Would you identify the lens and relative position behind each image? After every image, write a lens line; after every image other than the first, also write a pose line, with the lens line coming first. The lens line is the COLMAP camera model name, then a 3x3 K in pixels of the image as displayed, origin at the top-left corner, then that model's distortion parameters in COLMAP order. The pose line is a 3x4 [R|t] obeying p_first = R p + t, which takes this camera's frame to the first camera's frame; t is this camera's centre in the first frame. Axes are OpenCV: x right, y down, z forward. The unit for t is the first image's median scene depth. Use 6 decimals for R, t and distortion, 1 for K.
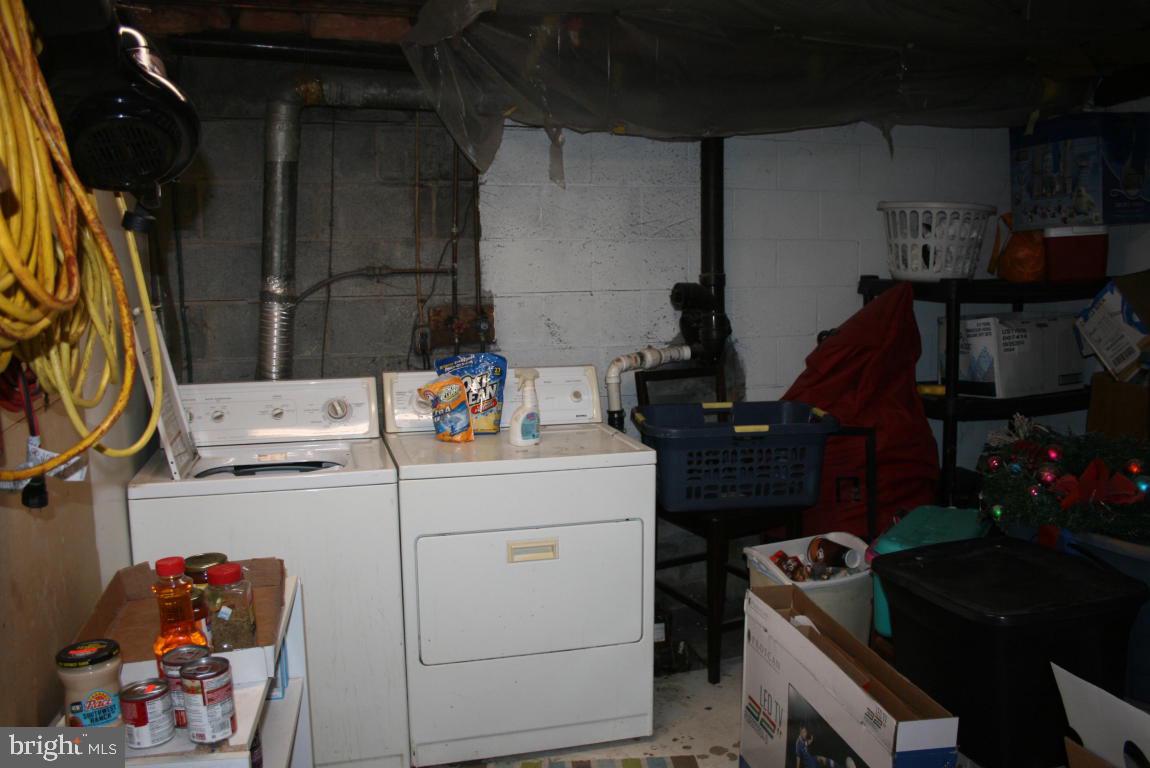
lens RADIAL K [[955.7, 0, 578.0], [0, 955.7, 385.3], [0, 0, 1]] dist [-0.127598, 0.088744]
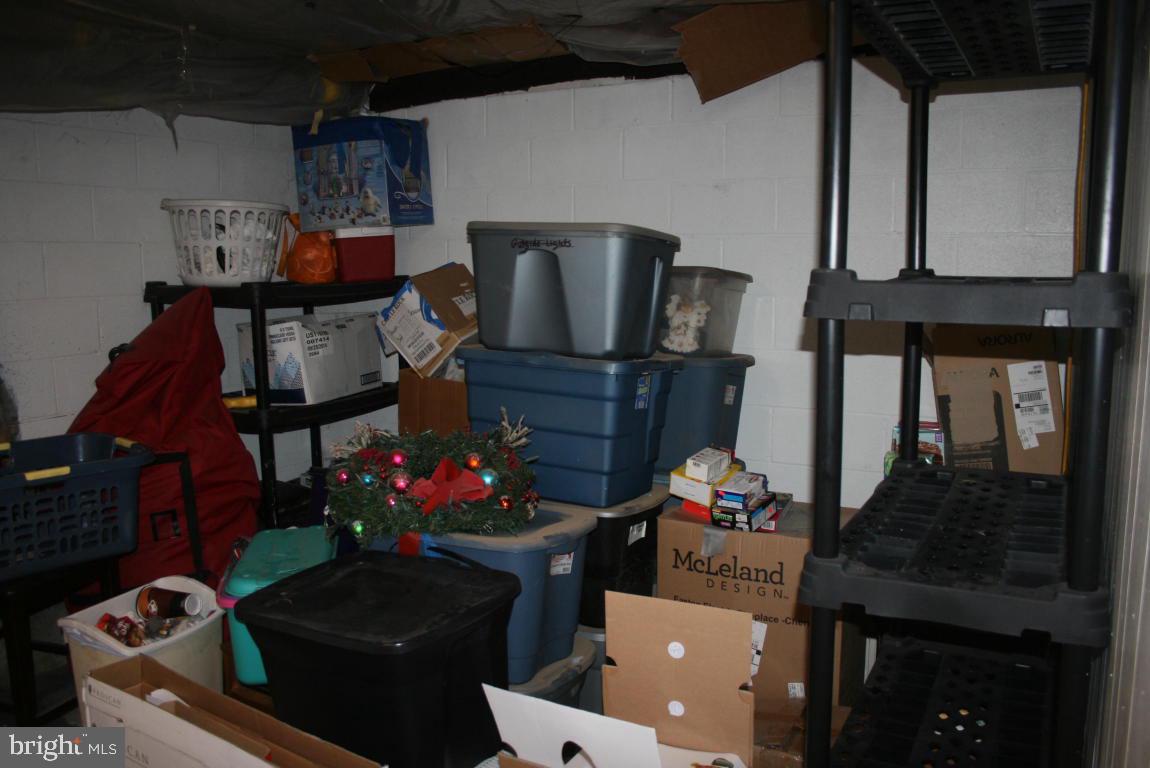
lens RADIAL K [[955.7, 0, 557.7], [0, 955.7, 390.2], [0, 0, 1]] dist [-0.127598, 0.088744]
pose [[0.726178, -0.090660, 0.681503, -0.031968], [0.089482, 0.995299, 0.037057, -0.014602], [-0.681658, 0.034073, 0.730877, 0.108878]]
